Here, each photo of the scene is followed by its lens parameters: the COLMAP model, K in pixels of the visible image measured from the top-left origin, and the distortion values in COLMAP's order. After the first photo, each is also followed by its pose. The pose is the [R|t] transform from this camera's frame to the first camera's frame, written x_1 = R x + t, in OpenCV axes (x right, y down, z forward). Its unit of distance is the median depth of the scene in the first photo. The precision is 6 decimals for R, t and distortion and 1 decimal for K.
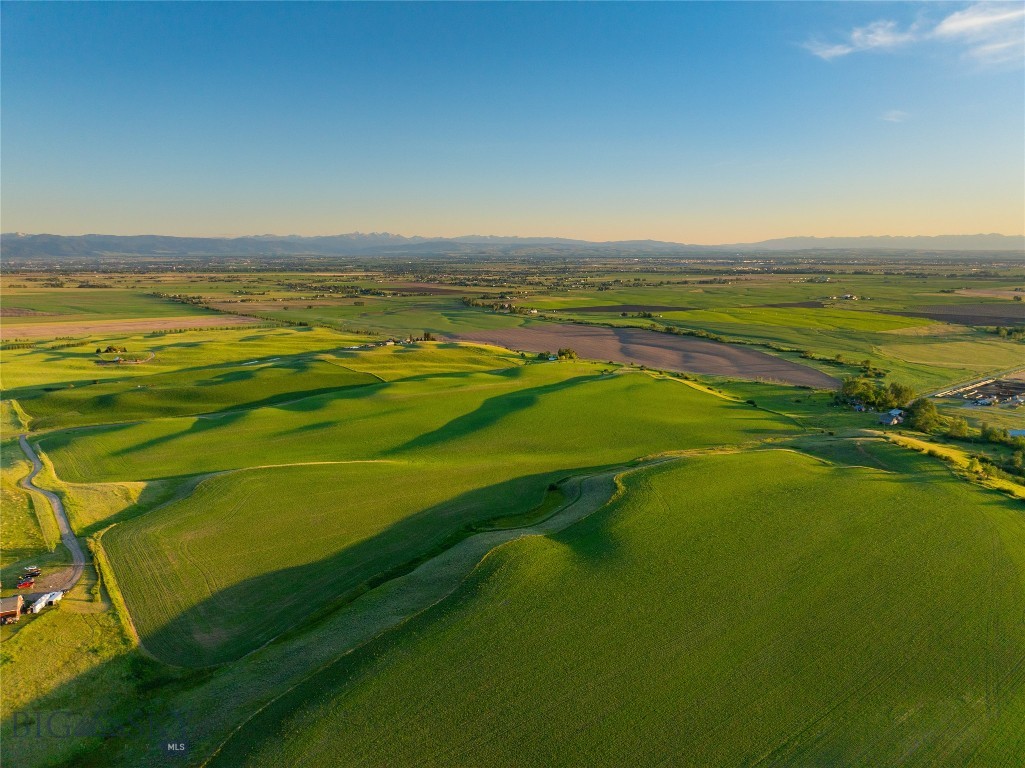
lens RADIAL K [[714.8, 0, 512.5], [0, 714.8, 384.0], [0, 0, 1]] dist [-0.037803, -0.001387]
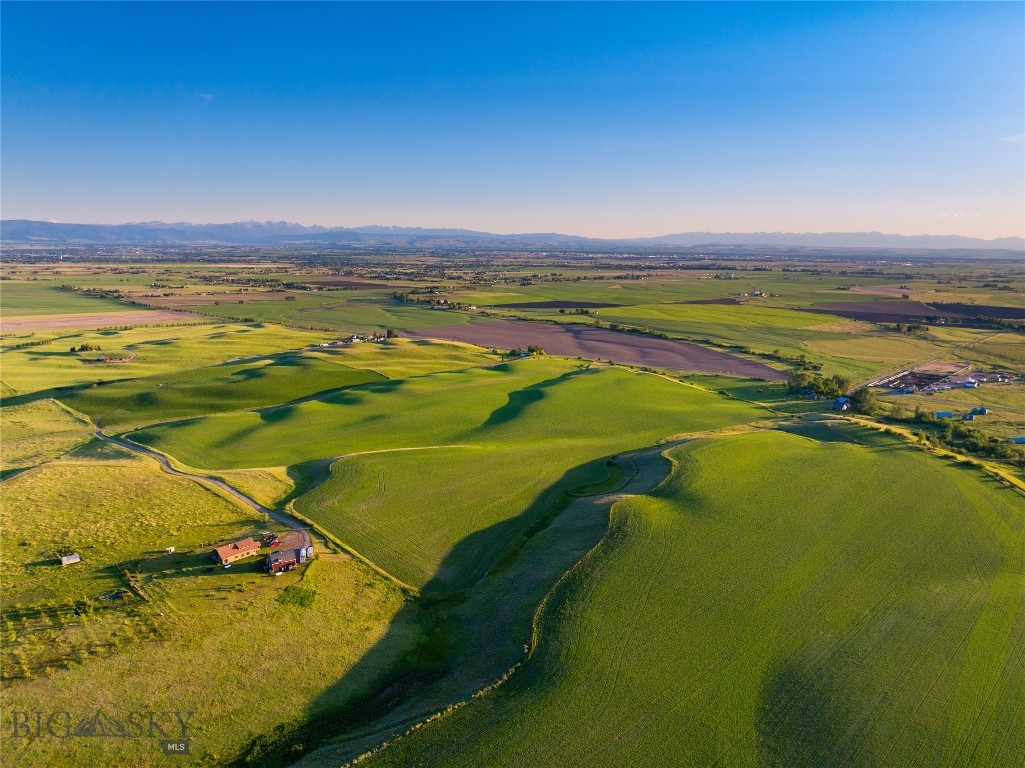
lens RADIAL K [[714.8, 0, 512.5], [0, 714.8, 384.0], [0, 0, 1]] dist [-0.037803, -0.001387]
pose [[0.991808, -0.010708, 0.127288, -0.086773], [0.009387, 0.999896, 0.010975, -0.002707], [-0.127393, -0.009690, 0.991805, -0.066332]]
